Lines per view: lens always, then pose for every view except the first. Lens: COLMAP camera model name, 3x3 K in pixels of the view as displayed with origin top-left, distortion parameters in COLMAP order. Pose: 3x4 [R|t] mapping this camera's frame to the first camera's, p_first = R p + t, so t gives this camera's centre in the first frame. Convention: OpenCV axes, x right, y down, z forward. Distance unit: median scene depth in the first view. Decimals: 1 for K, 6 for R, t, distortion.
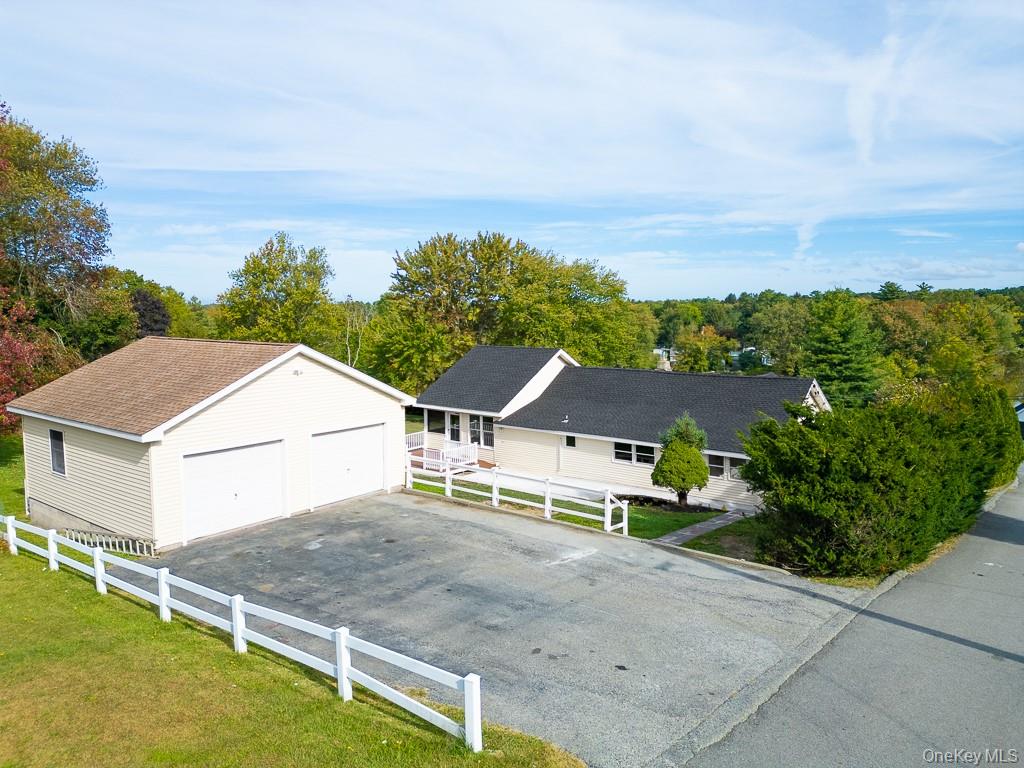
lens RADIAL K [[713.6, 0, 501.8], [0, 713.6, 377.2], [0, 0, 1]] dist [0.053152, -0.041580]
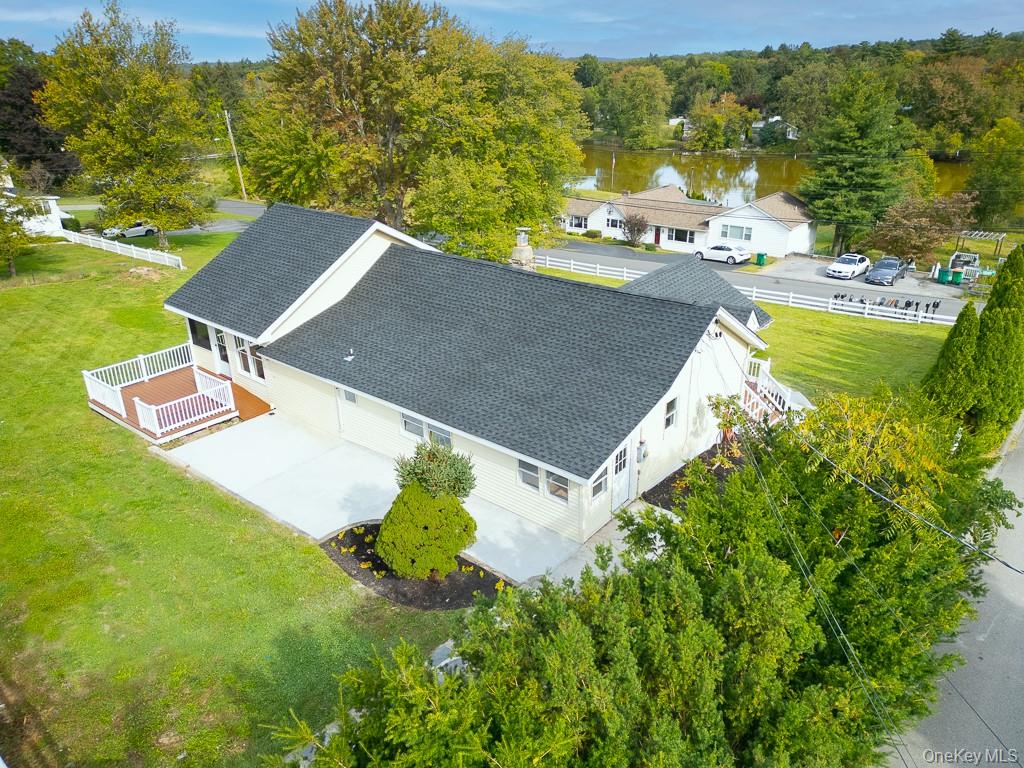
lens RADIAL K [[713.6, 0, 509.3], [0, 713.6, 379.0], [0, 0, 1]] dist [0.053152, -0.041580]
pose [[0.999754, -0.005689, -0.021432, 0.118881], [0.012115, 0.949665, 0.313034, -0.058031], [0.018573, -0.313217, 0.949500, 0.178332]]
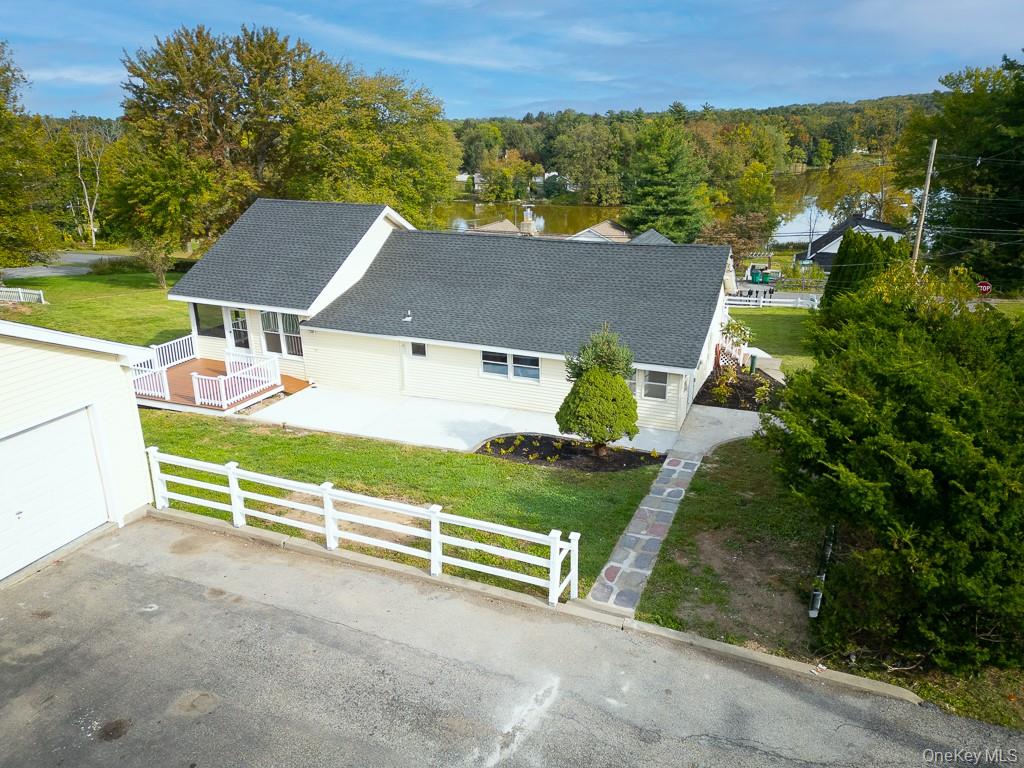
lens RADIAL K [[713.6, 0, 510.4], [0, 713.6, 383.9], [0, 0, 1]] dist [0.053152, -0.041580]
pose [[0.957861, -0.094969, 0.271077, -0.004736], [0.025563, 0.968199, 0.248870, -0.022927], [-0.286092, -0.231454, 0.929828, 0.142322]]
